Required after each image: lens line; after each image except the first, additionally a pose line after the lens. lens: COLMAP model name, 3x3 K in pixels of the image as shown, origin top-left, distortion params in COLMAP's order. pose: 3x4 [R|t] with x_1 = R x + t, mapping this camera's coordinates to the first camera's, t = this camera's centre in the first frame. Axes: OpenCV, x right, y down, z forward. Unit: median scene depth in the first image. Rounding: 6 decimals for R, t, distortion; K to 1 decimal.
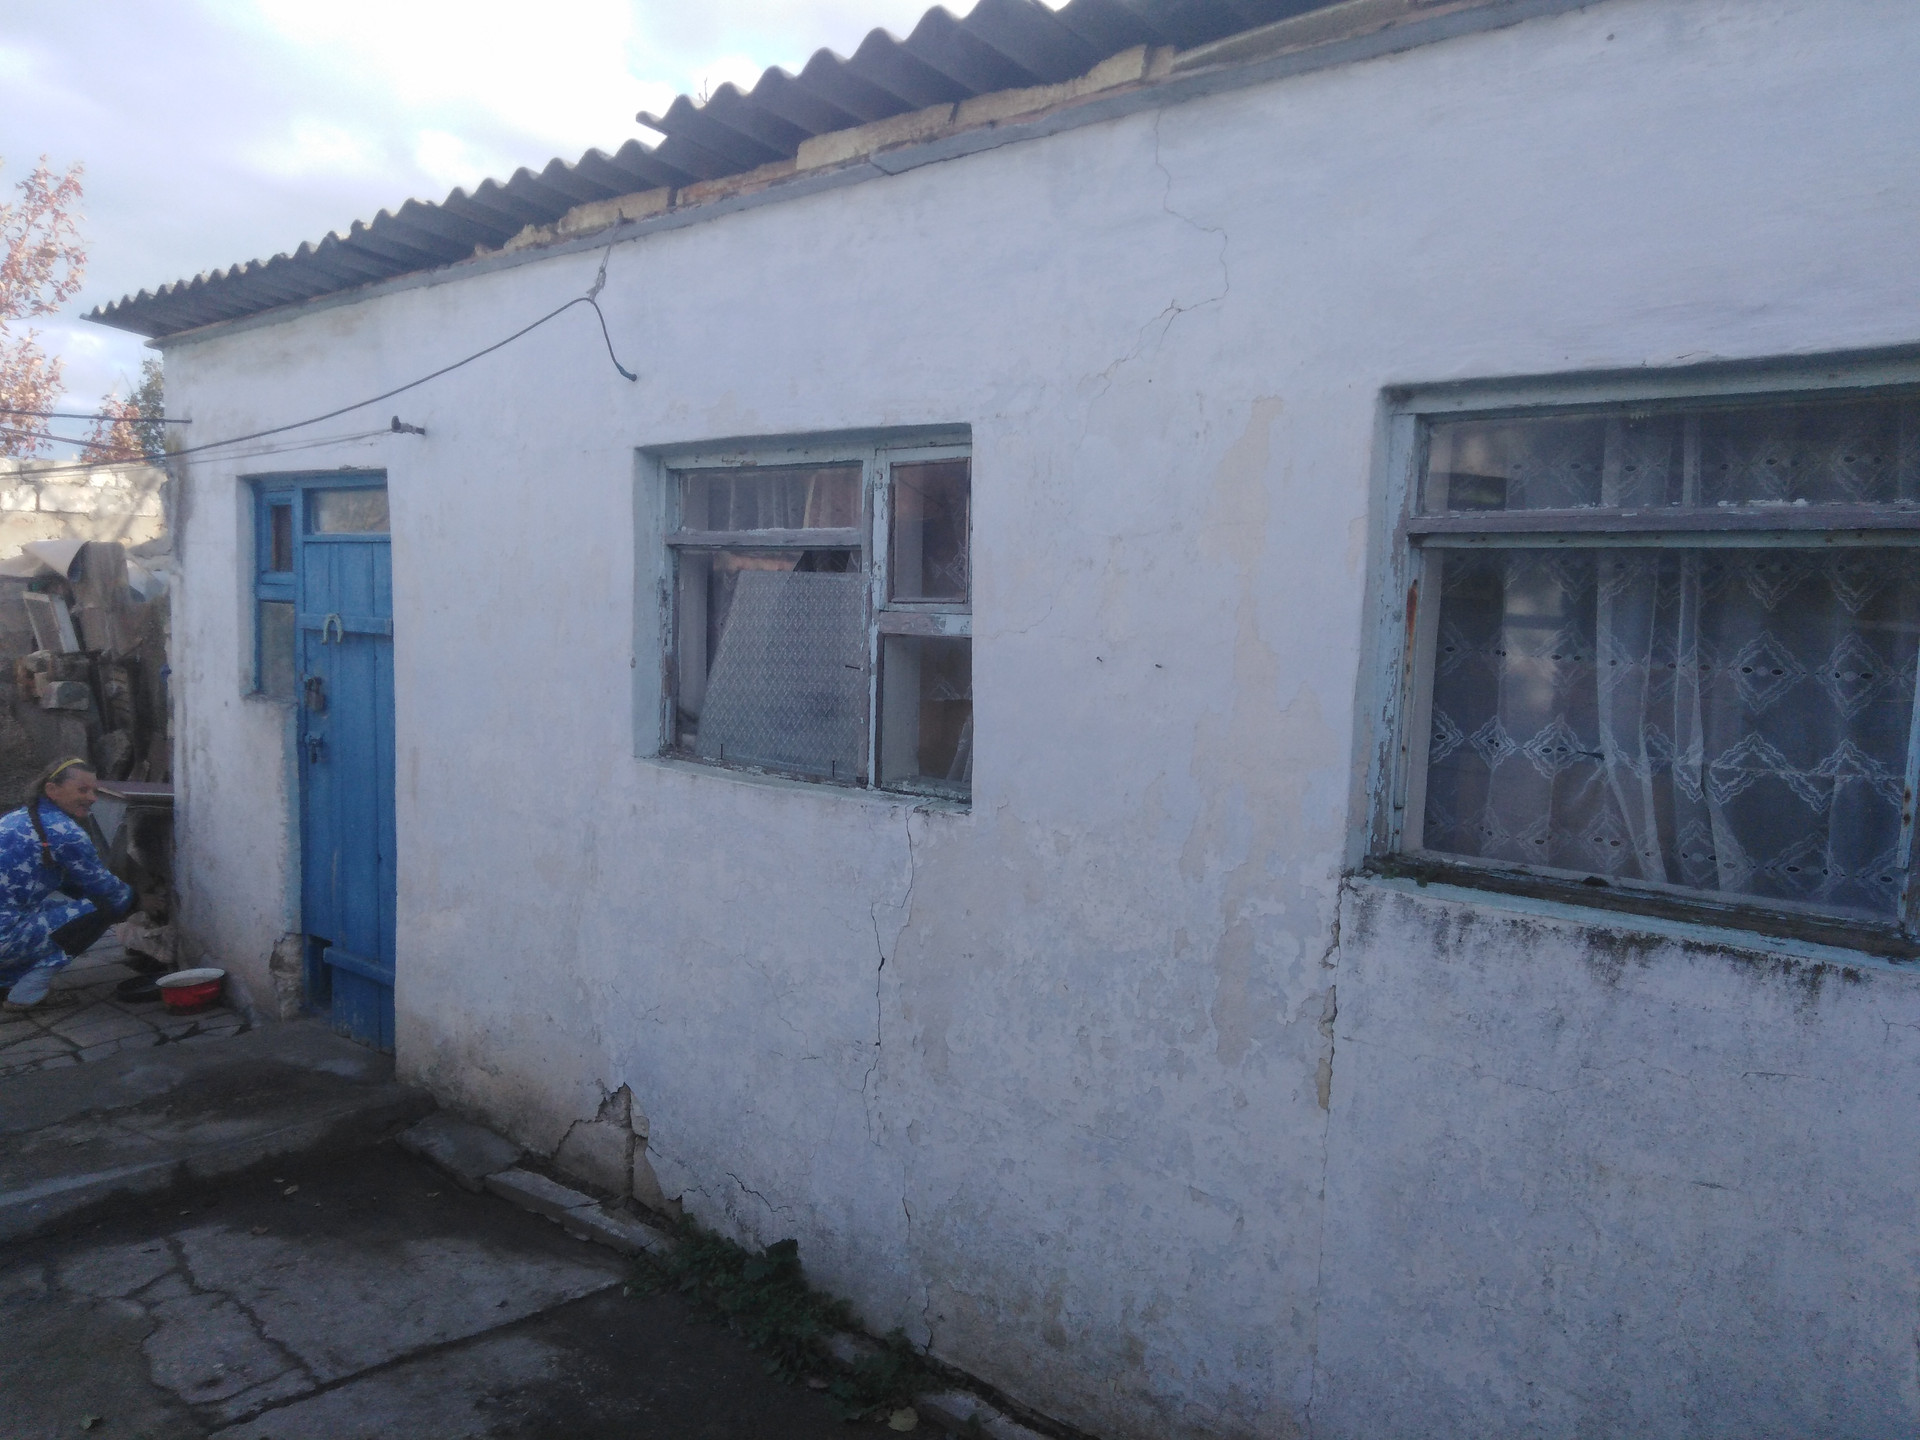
lens RADIAL K [[1436.9, 0, 961.1], [0, 1436.9, 722.4], [0, 0, 1]] dist [0.024075, -0.017386]
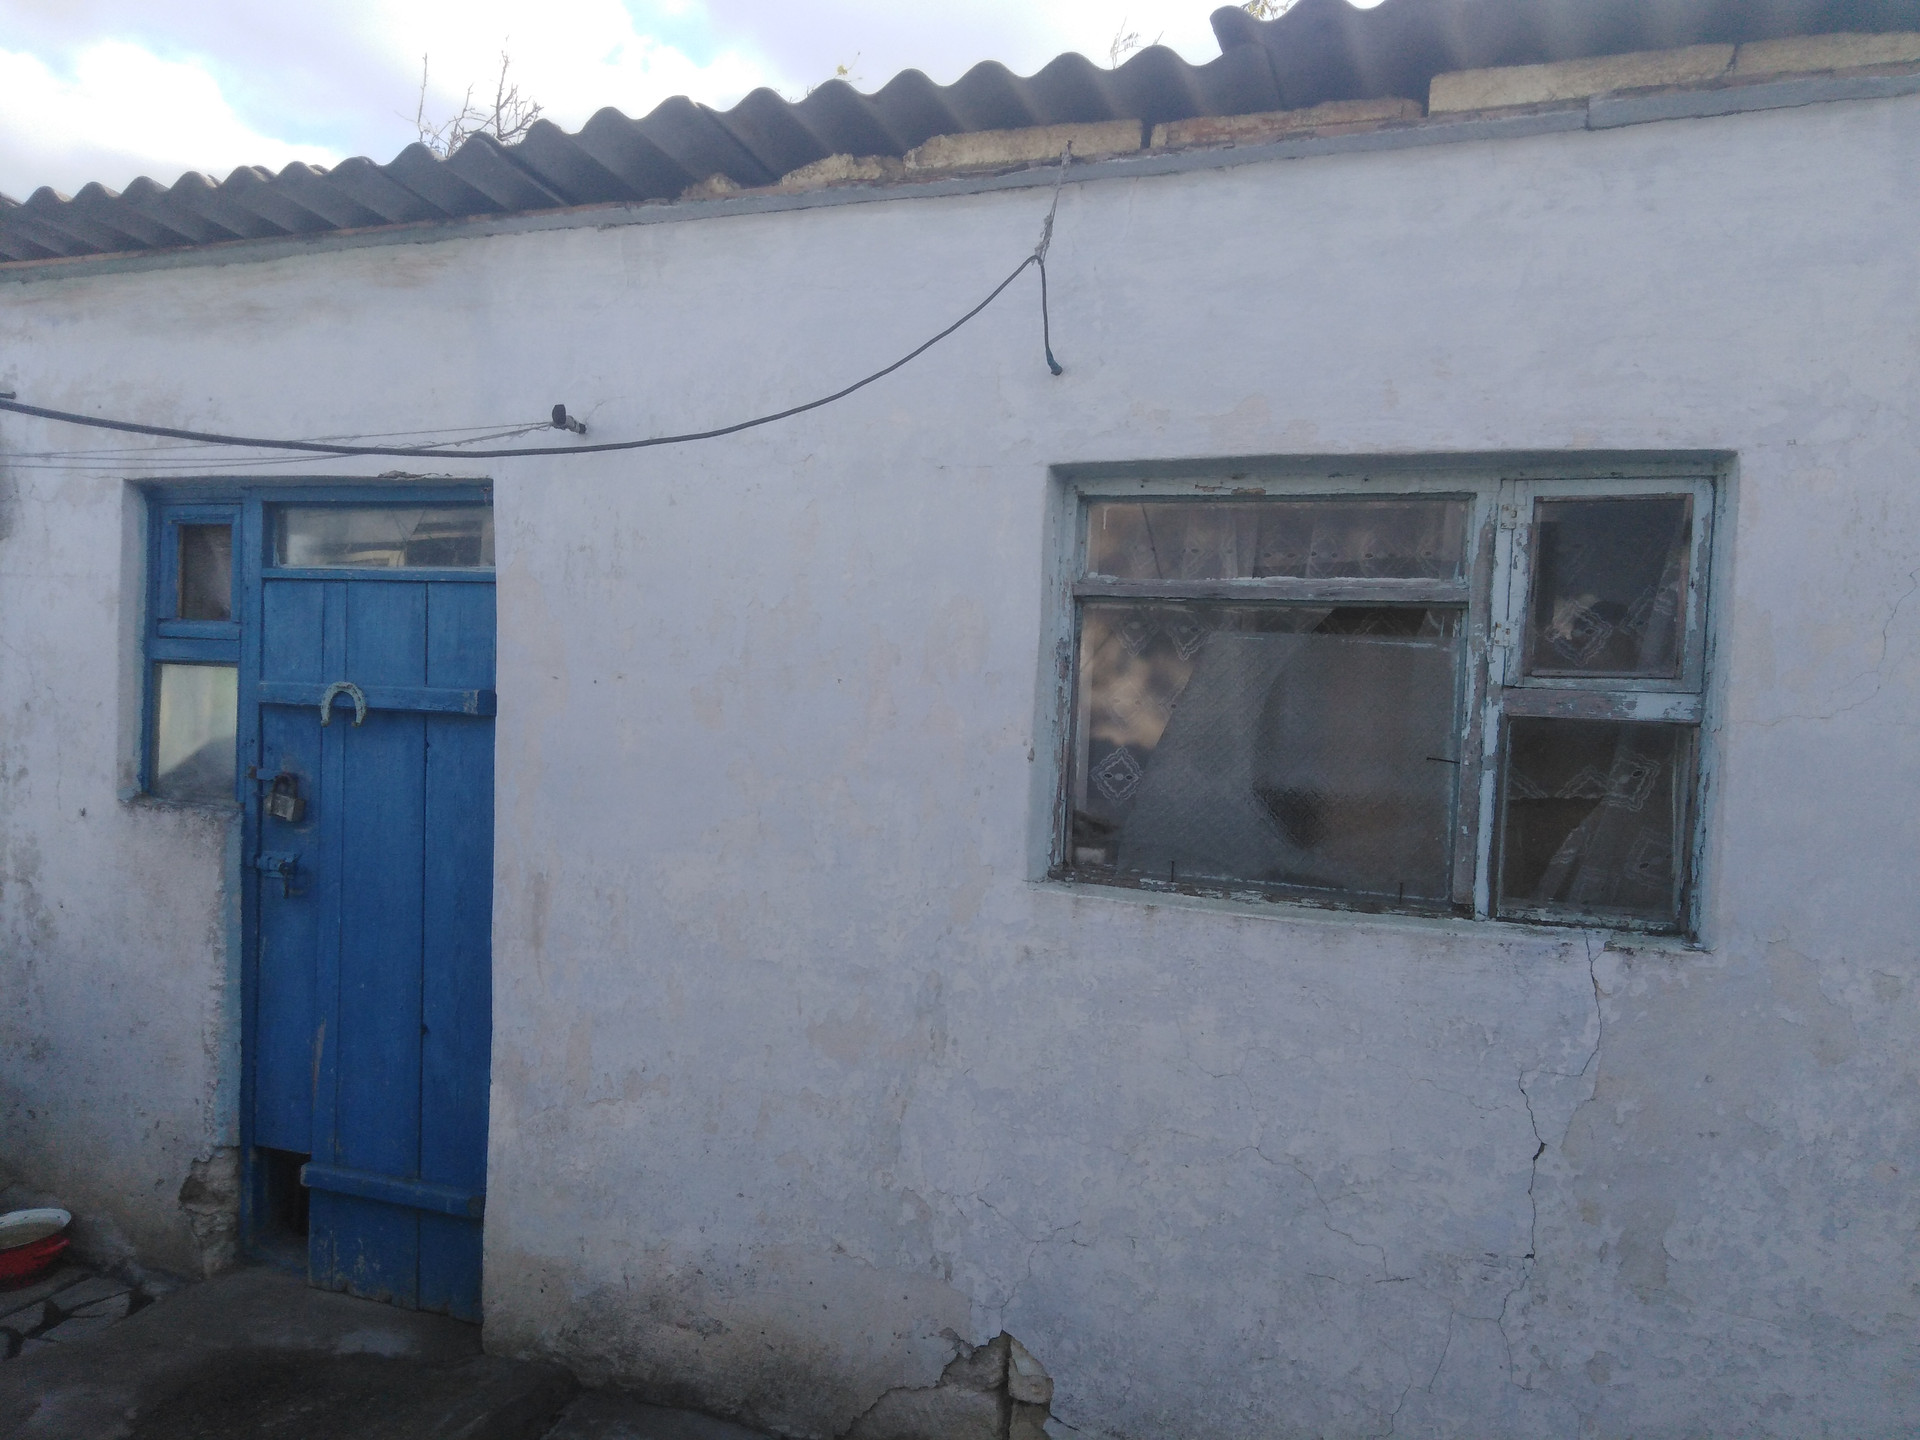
lens RADIAL K [[1436.9, 0, 950.4], [0, 1436.9, 706.7], [0, 0, 1]] dist [0.024075, -0.017386]
pose [[0.939755, -0.015700, 0.341488, -0.527042], [0.027713, 0.999156, -0.030325, -0.045729], [-0.340723, 0.037962, 0.939397, 0.327722]]
